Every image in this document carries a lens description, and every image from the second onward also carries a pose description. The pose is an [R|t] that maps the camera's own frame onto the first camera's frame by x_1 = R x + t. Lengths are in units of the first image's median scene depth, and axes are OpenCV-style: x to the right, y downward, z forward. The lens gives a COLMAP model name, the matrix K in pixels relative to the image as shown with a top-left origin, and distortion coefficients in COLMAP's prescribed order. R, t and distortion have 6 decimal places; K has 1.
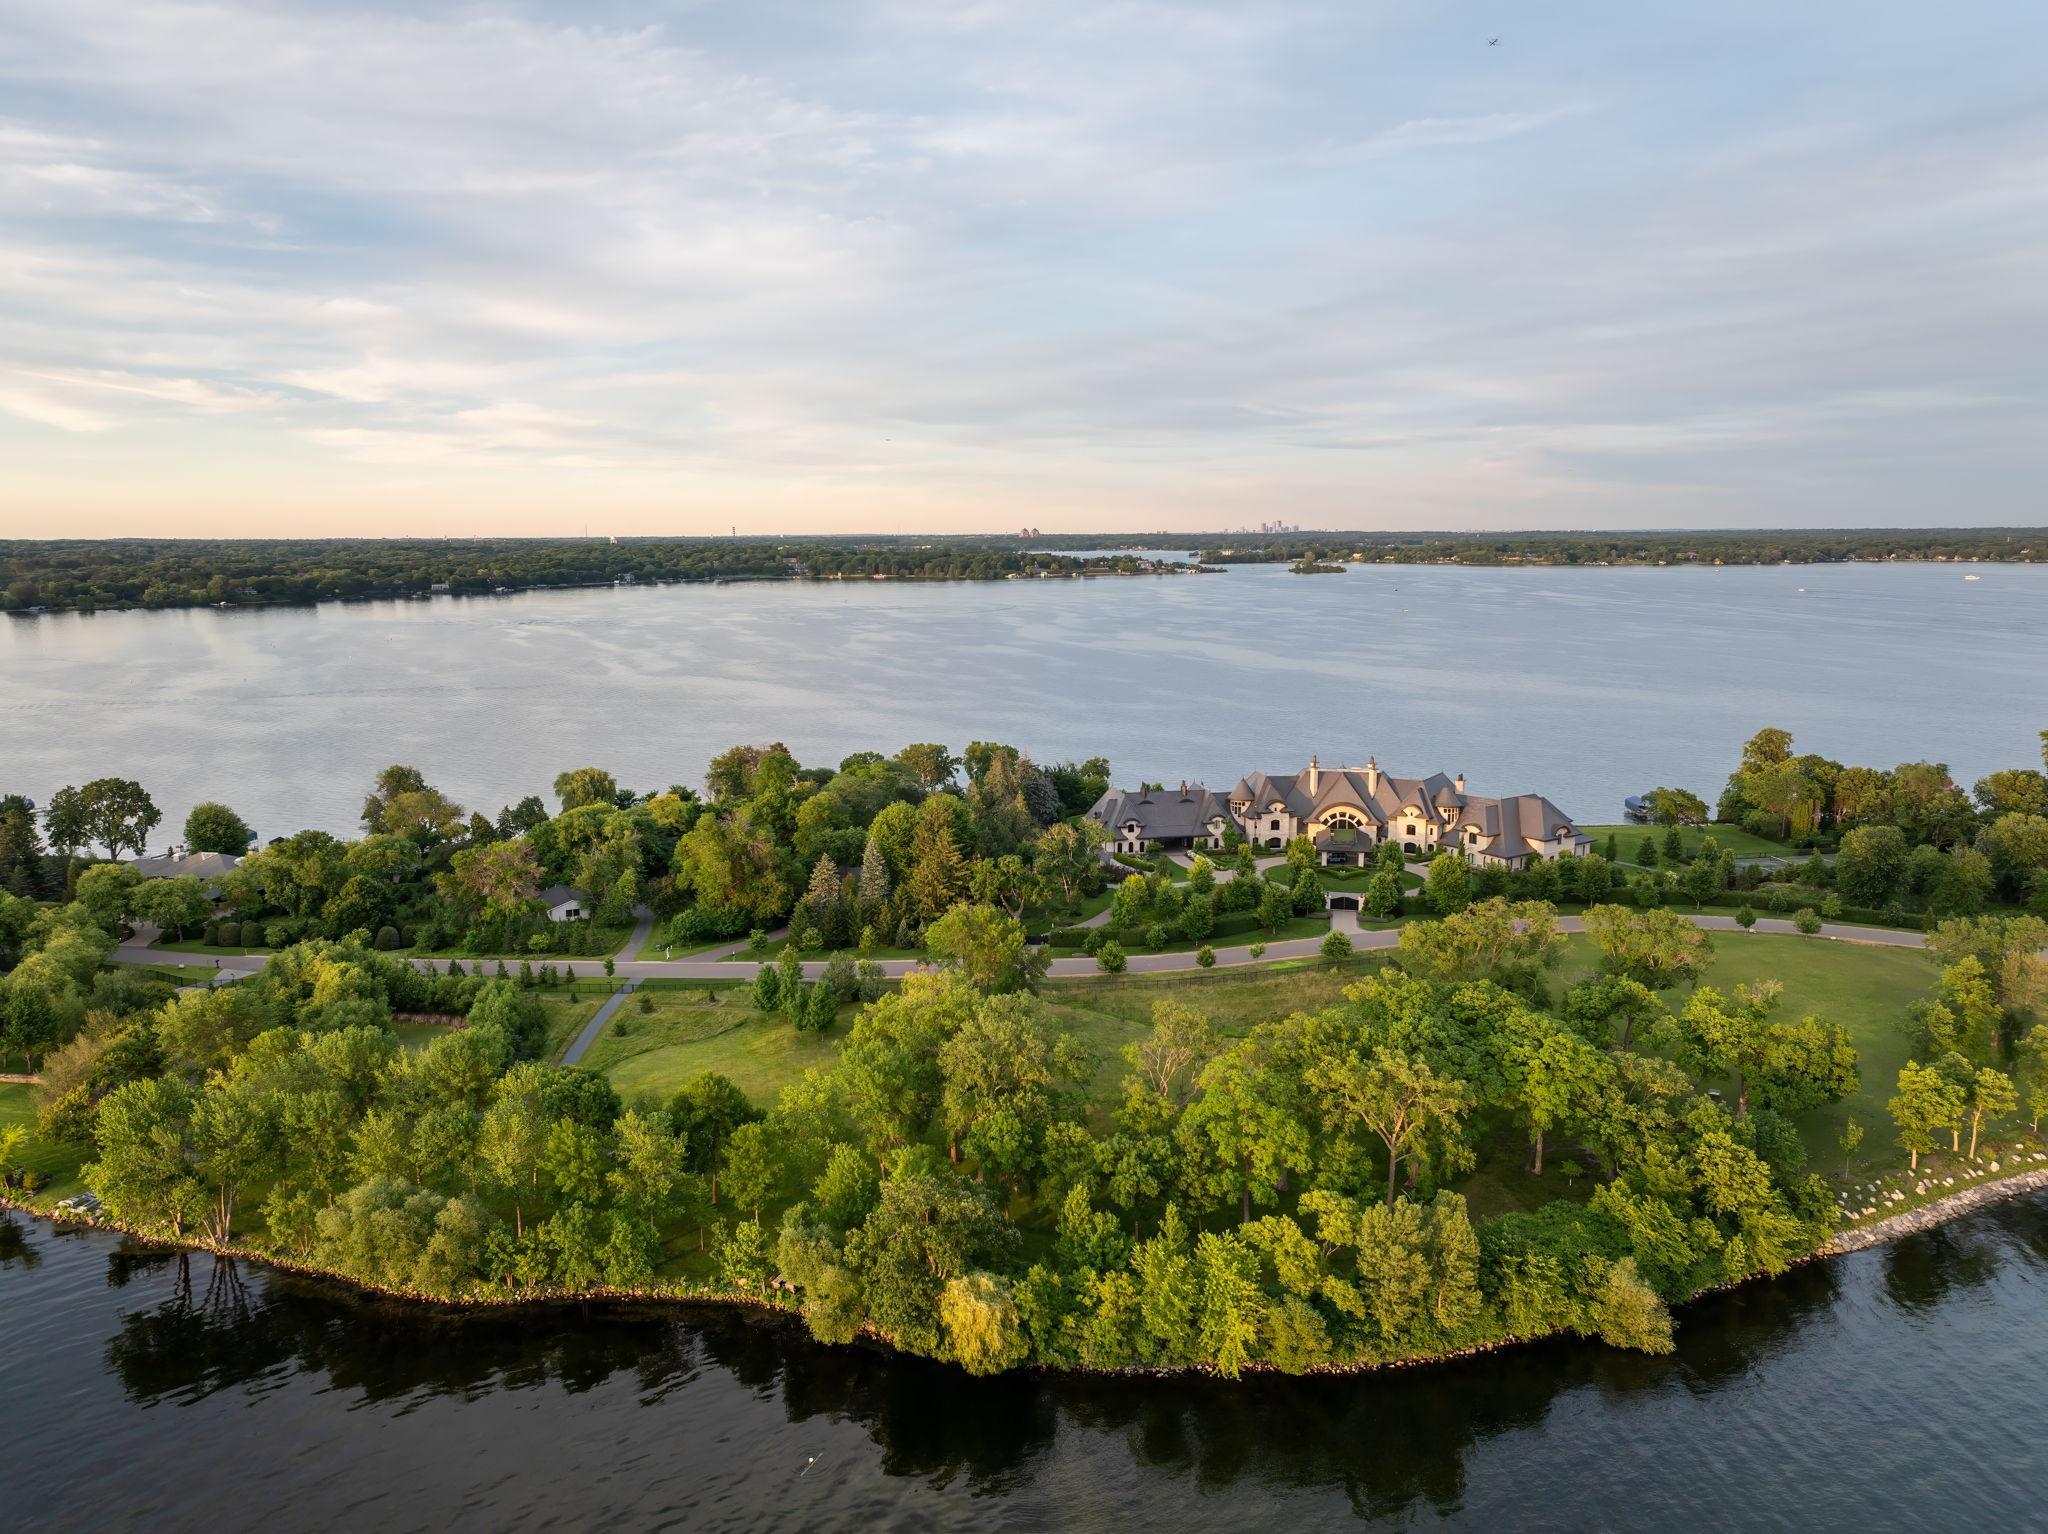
lens RADIAL K [[1569.3, 0, 1024.0], [0, 1569.3, 767.0], [0, 0, 1]] dist [-0.000554, 0.004422]
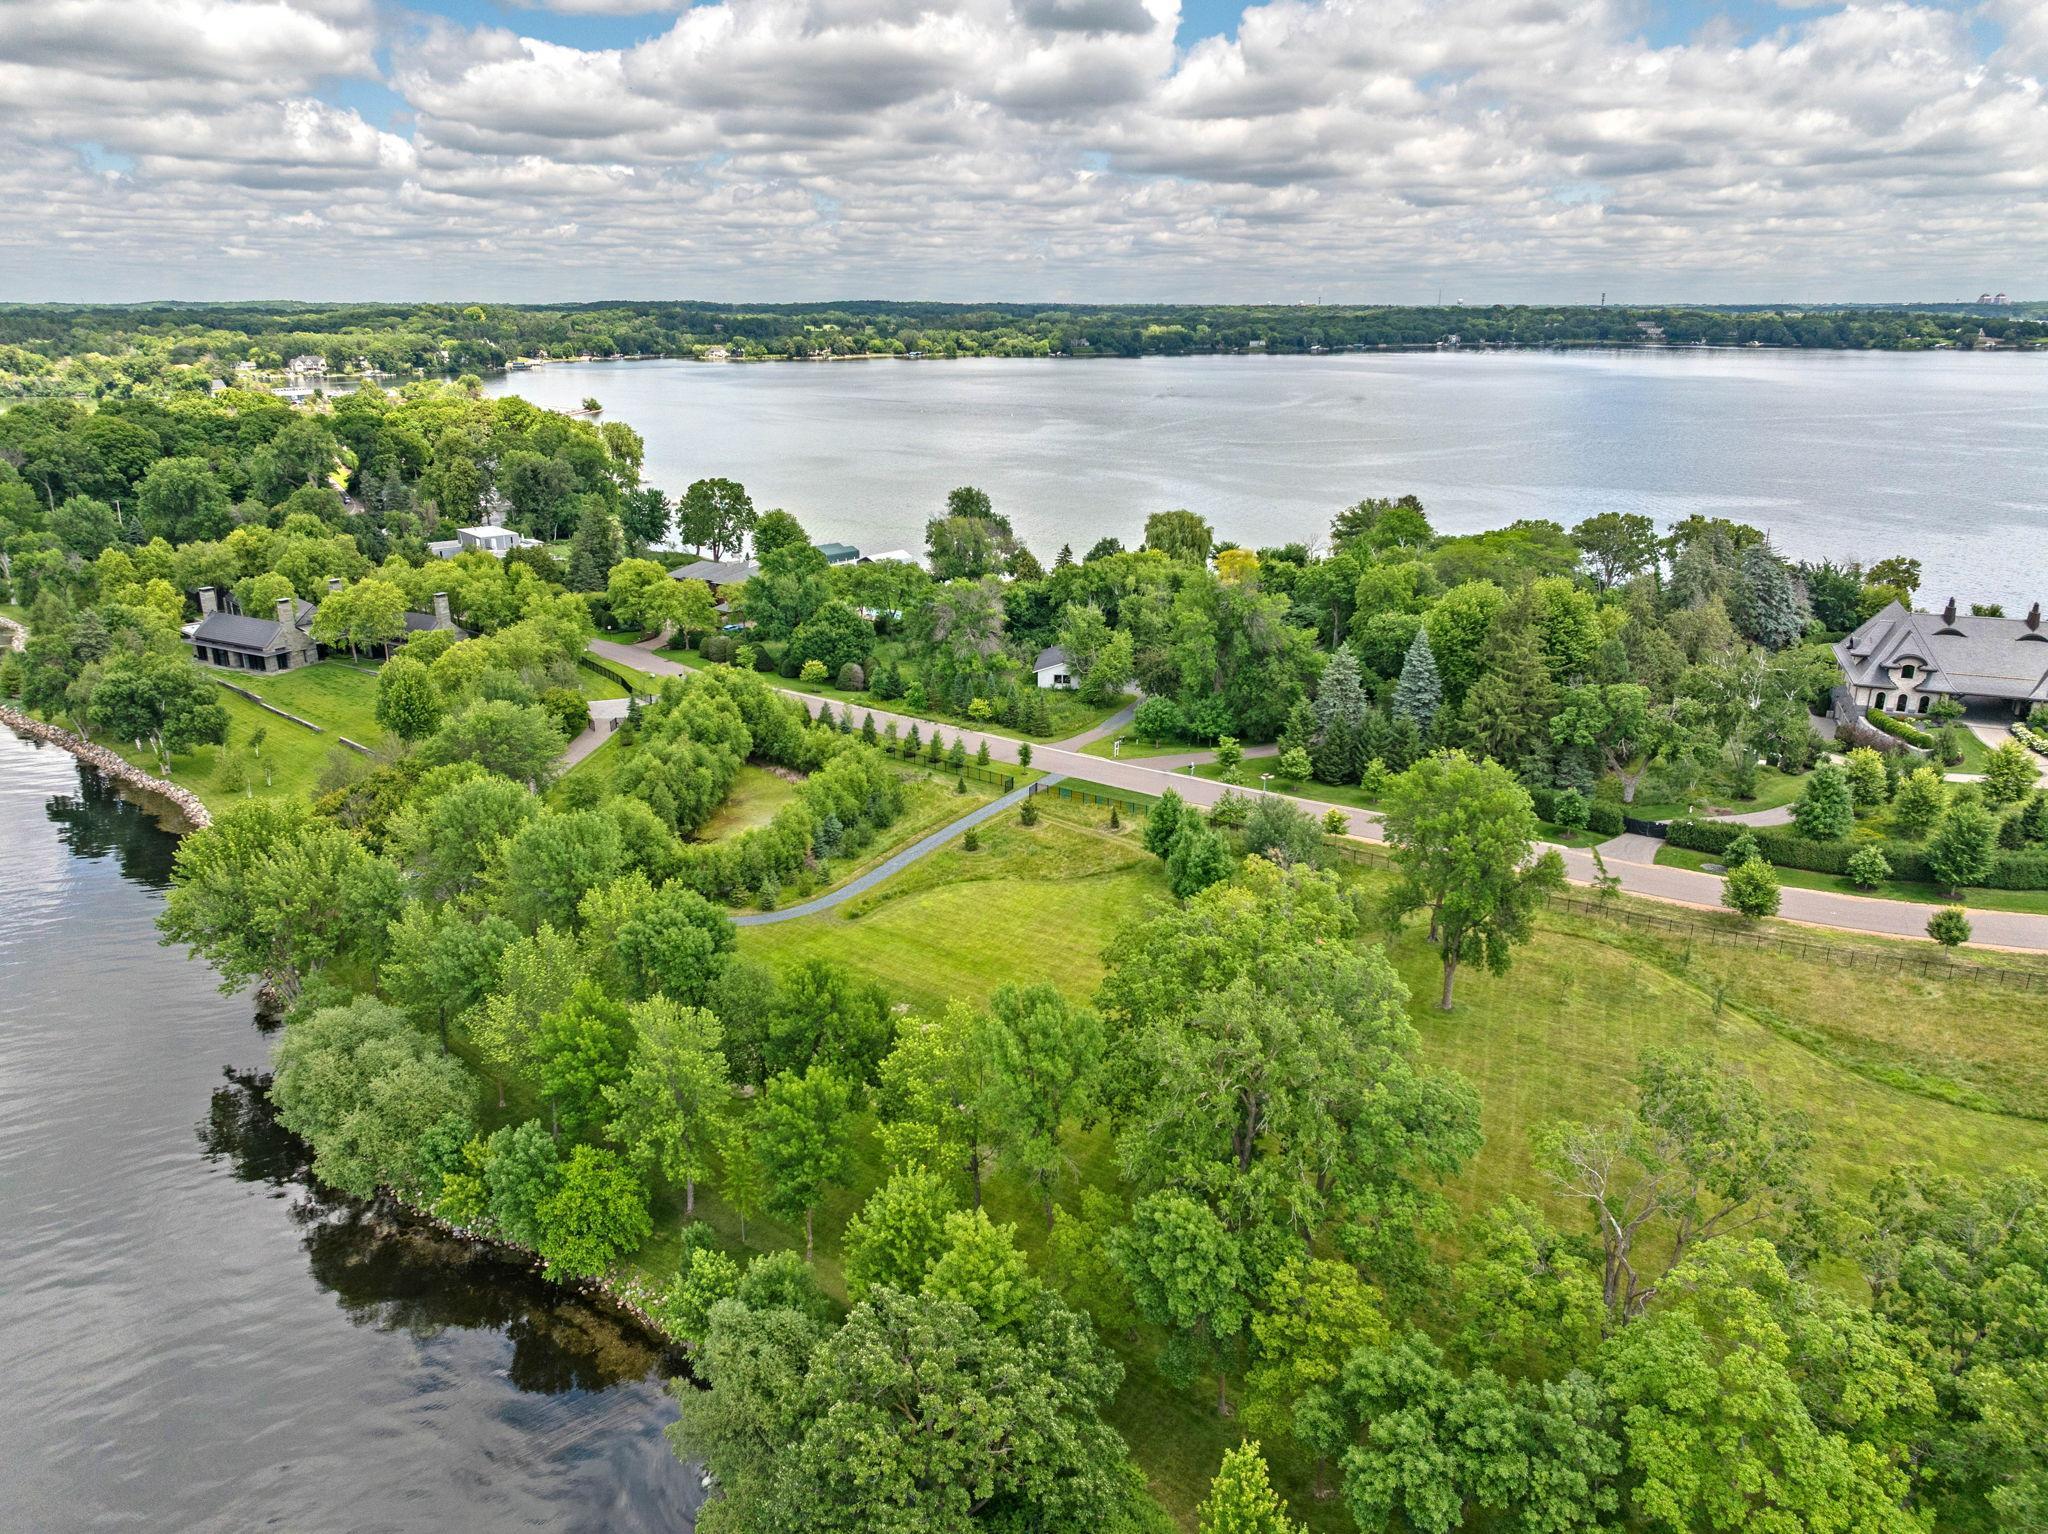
lens RADIAL K [[1413.0, 0, 1023.4], [0, 1413.0, 828.5], [0, 0, 1]] dist [0.006563, 0.003647]
pose [[0.830974, 0.196355, -0.520507, 0.080927], [-0.094982, 0.971977, 0.215031, 0.012662], [0.548144, -0.129246, 0.826338, 0.354515]]
